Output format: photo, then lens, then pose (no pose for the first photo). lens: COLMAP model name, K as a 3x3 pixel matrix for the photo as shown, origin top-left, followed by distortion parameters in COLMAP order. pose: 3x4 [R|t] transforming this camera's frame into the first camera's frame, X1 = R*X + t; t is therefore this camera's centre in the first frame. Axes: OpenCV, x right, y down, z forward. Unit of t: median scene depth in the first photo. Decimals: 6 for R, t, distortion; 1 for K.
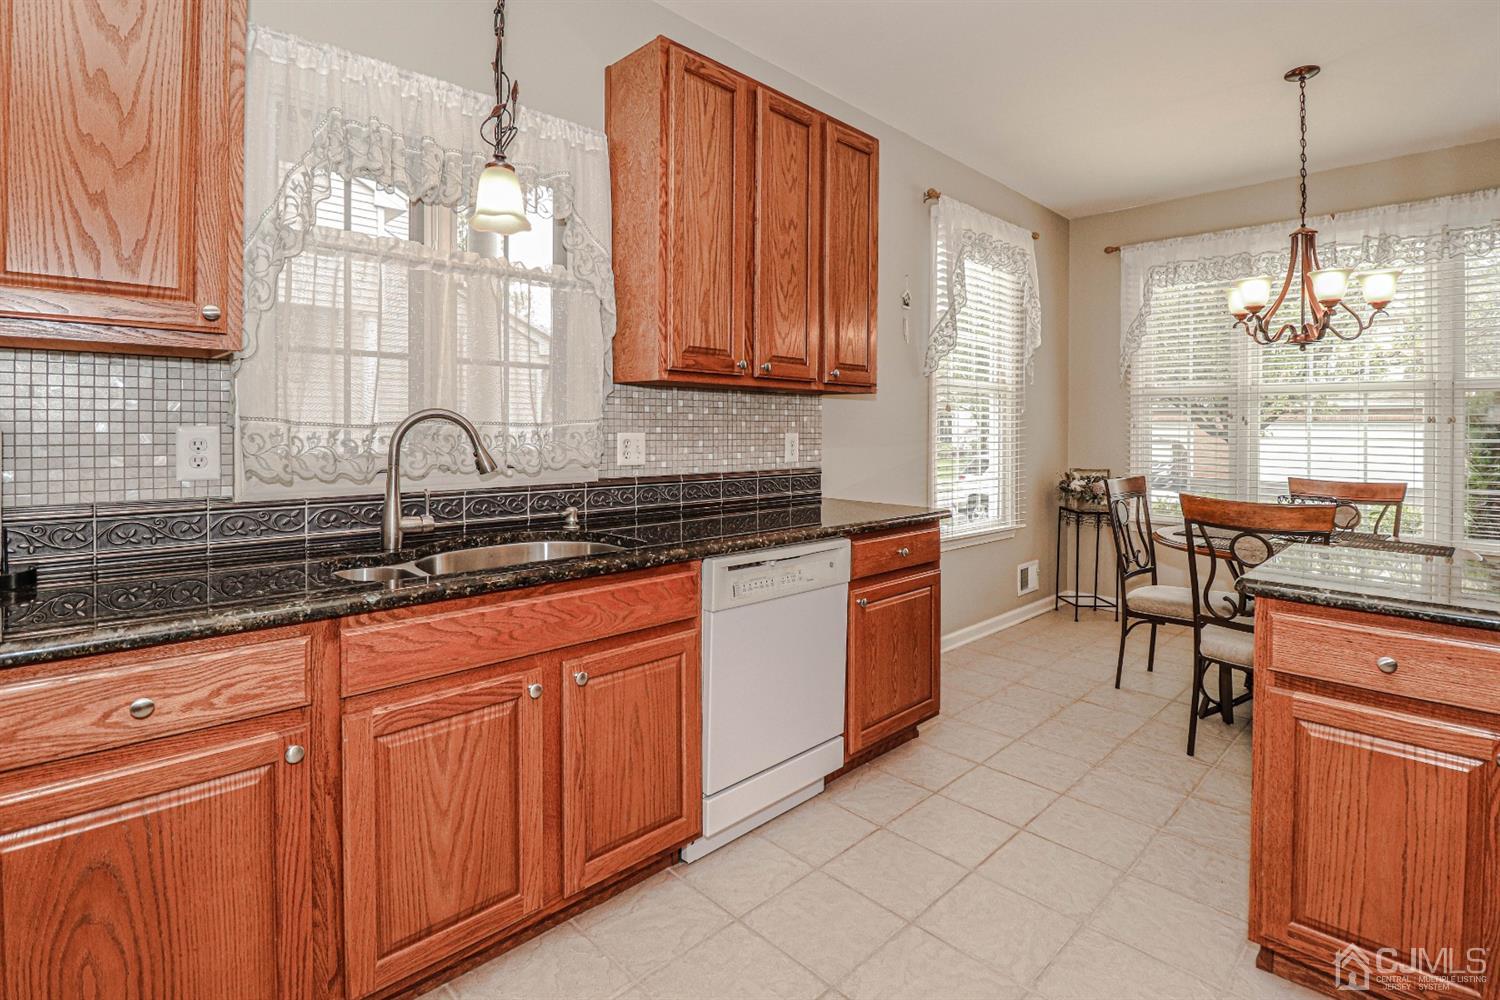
lens RADIAL K [[720.5, 0, 743.0], [0, 720.5, 432.5], [0, 0, 1]] dist [-0.003977, -0.009459]
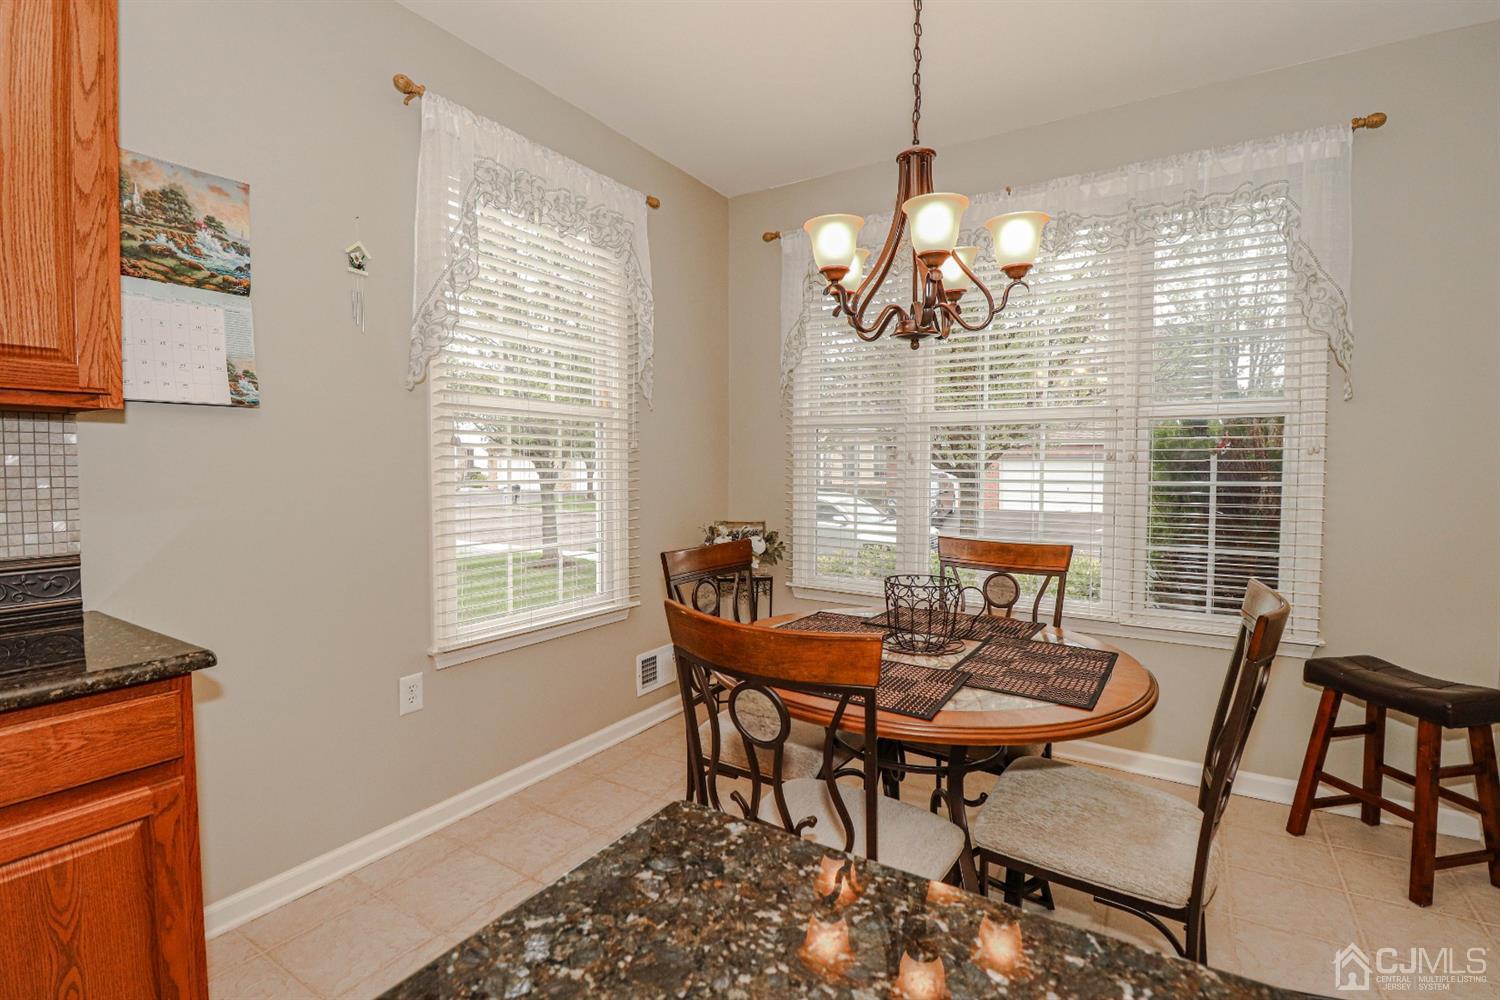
lens RADIAL K [[720.5, 0, 718.6], [0, 720.5, 496.8], [0, 0, 1]] dist [-0.003977, -0.009459]
pose [[0.973715, -0.016180, 0.227196, 0.379650], [0.007269, 0.999173, 0.040003, -0.008730], [-0.227655, -0.037300, 0.973027, 0.342174]]
